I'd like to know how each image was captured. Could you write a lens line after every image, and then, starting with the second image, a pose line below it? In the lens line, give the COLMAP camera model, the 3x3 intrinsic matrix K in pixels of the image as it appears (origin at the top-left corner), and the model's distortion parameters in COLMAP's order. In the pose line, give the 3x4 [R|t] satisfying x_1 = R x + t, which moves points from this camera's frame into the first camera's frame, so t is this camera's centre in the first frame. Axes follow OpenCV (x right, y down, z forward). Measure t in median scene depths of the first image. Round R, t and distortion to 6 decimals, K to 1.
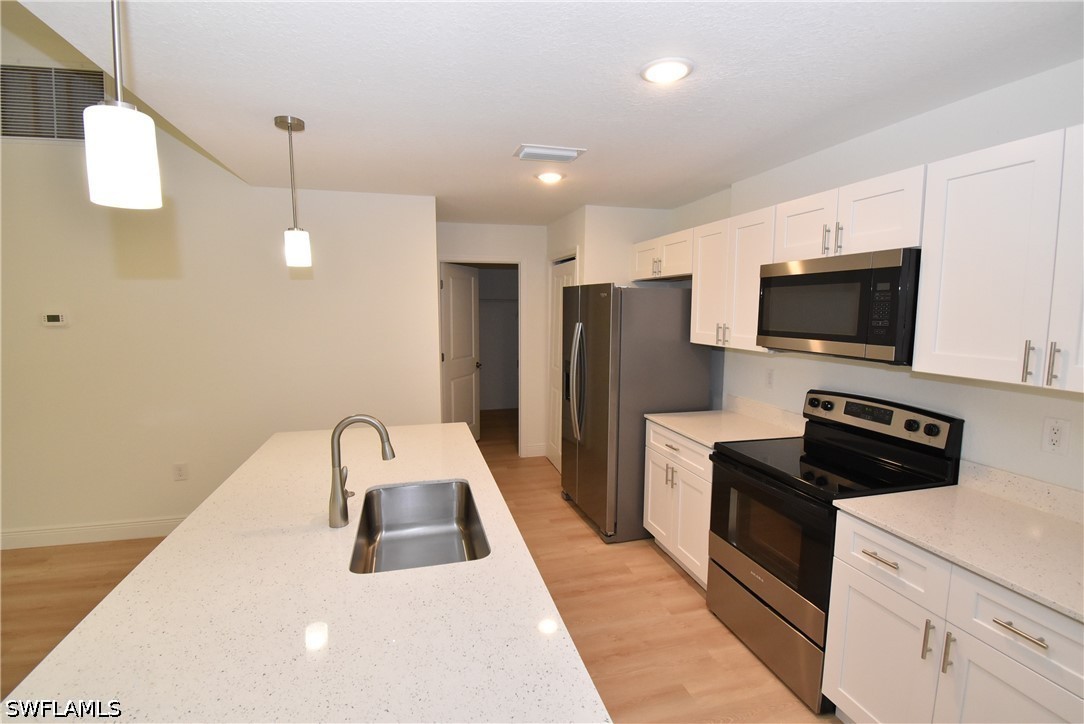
lens RADIAL K [[478.0, 0, 537.7], [0, 478.0, 367.7], [0, 0, 1]] dist [0.007509, -0.017255]
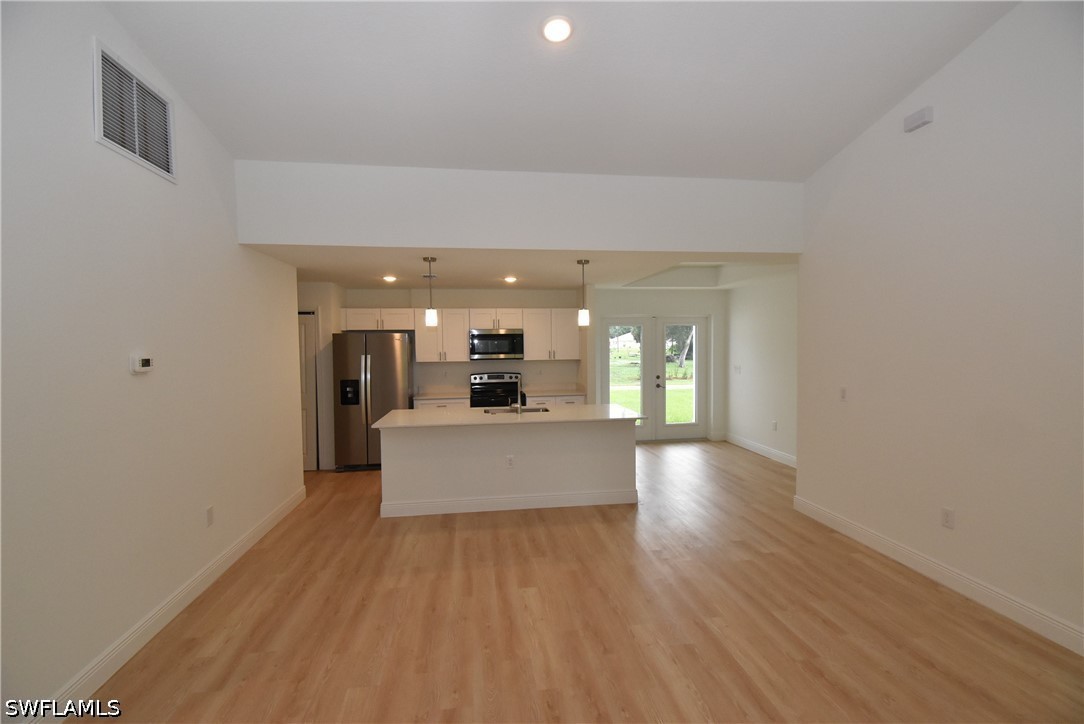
lens RADIAL K [[478.0, 0, 541.3], [0, 478.0, 359.8], [0, 0, 1]] dist [0.007509, -0.017255]
pose [[0.125236, -0.036795, 0.991444, -2.303736], [0.132395, 0.990994, 0.020055, -0.043087], [-0.983254, 0.128750, 0.128979, 0.265977]]
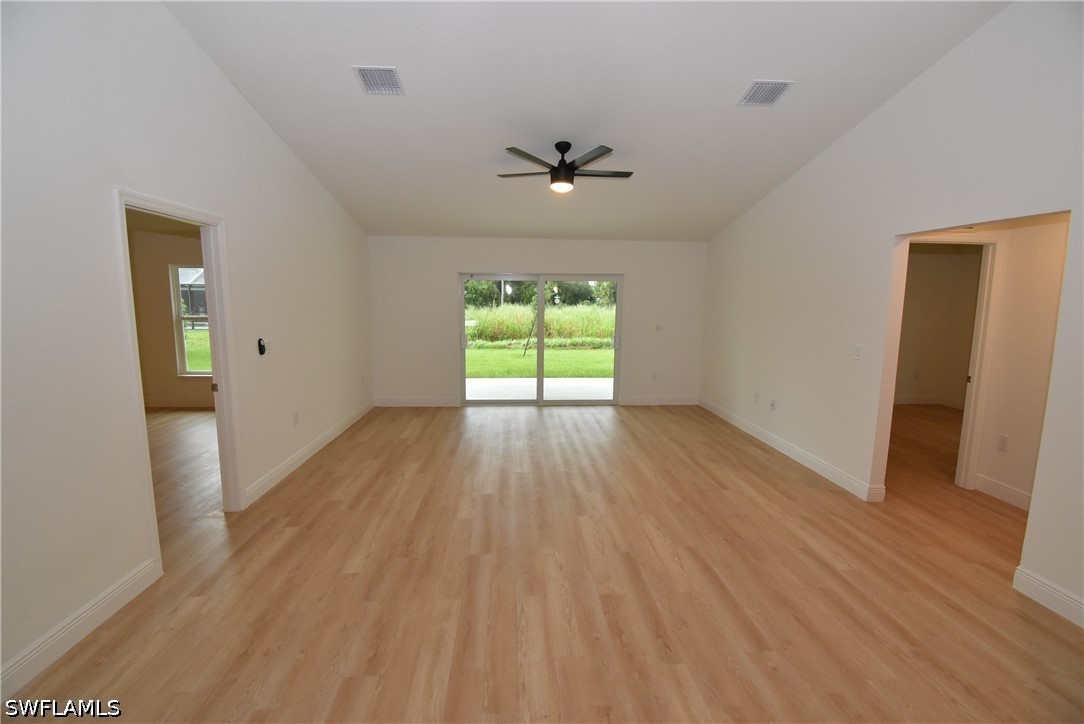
lens RADIAL K [[478.0, 0, 541.9], [0, 478.0, 360.6], [0, 0, 1]] dist [0.007509, -0.017255]
pose [[-0.198720, 0.124238, -0.972150, -0.533981], [-0.128230, 0.980110, 0.151467, -0.031757], [0.971631, 0.154758, -0.178837, 0.292649]]
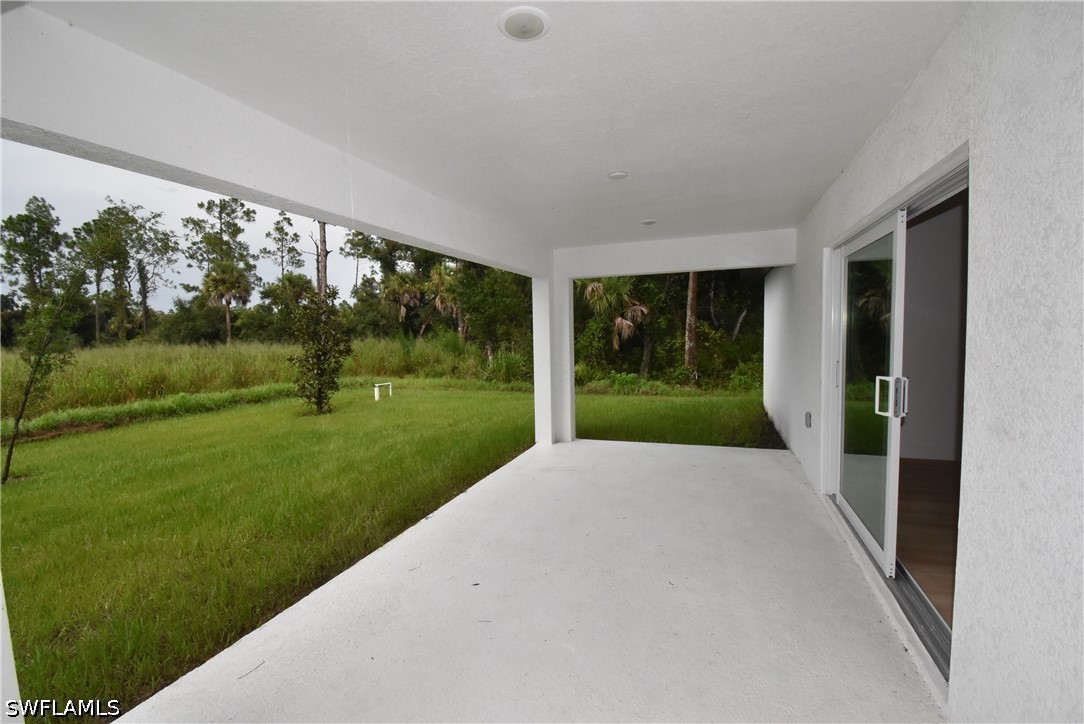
lens RADIAL K [[478.0, 0, 544.1], [0, 478.0, 363.7], [0, 0, 1]] dist [0.007509, -0.017255]
pose [[0.817684, 0.022010, -0.575246, -3.535831], [-0.048750, 0.998327, -0.031097, 0.315945], [0.573599, 0.053471, 0.817389, -1.760475]]
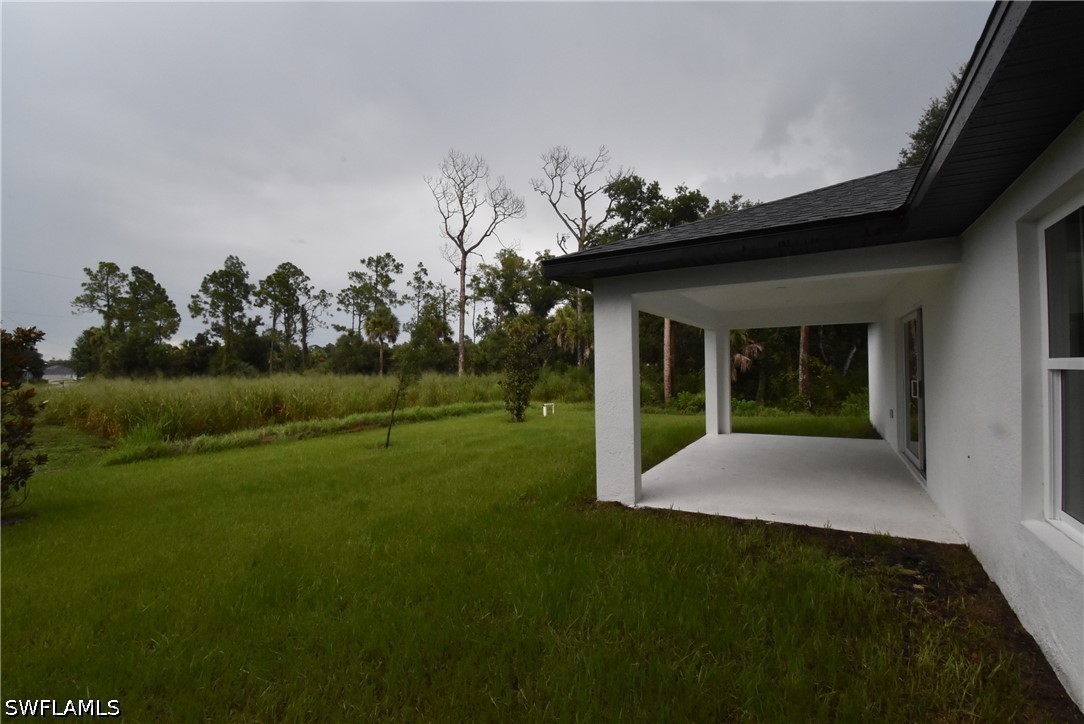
lens RADIAL K [[478.0, 0, 542.8], [0, 478.0, 362.4], [0, 0, 1]] dist [0.007509, -0.017255]
pose [[0.697149, -0.017979, -0.716701, -3.077011], [-0.073581, 0.992612, -0.096474, 0.571642], [0.713140, 0.119992, 0.690676, -3.613236]]
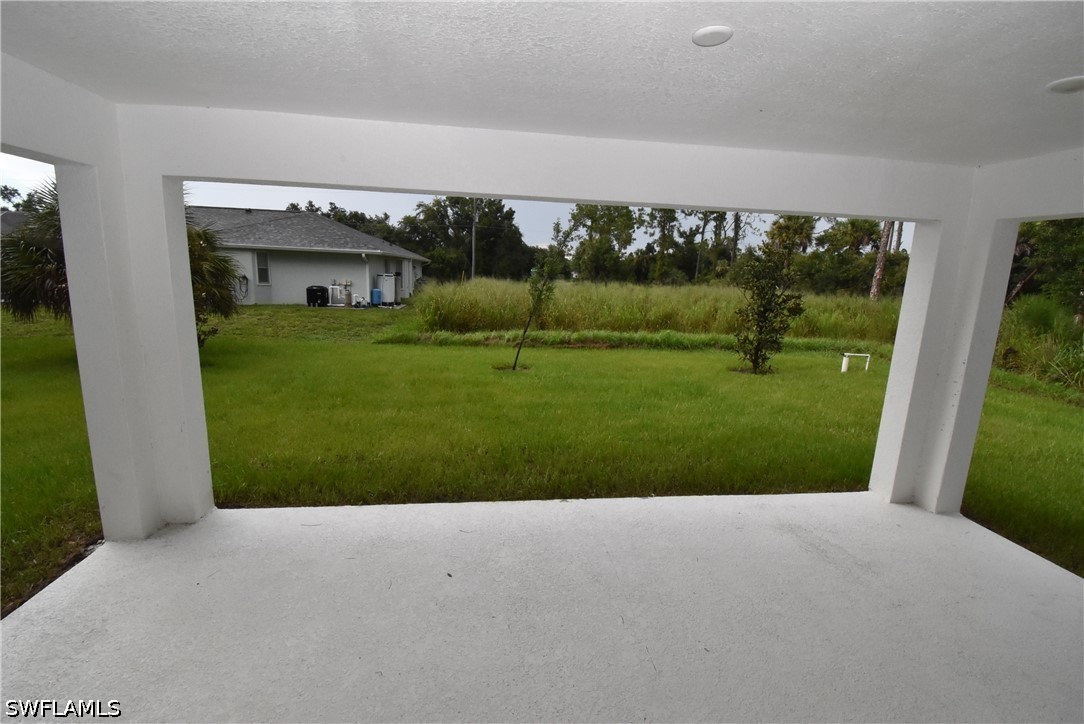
lens RADIAL K [[478.0, 0, 539.8], [0, 478.0, 368.9], [0, 0, 1]] dist [0.007509, -0.017255]
pose [[-0.144069, 0.190468, -0.971064, -3.373025], [-0.156196, 0.964623, 0.212379, 0.086410], [0.977163, 0.182274, -0.109222, -0.580571]]
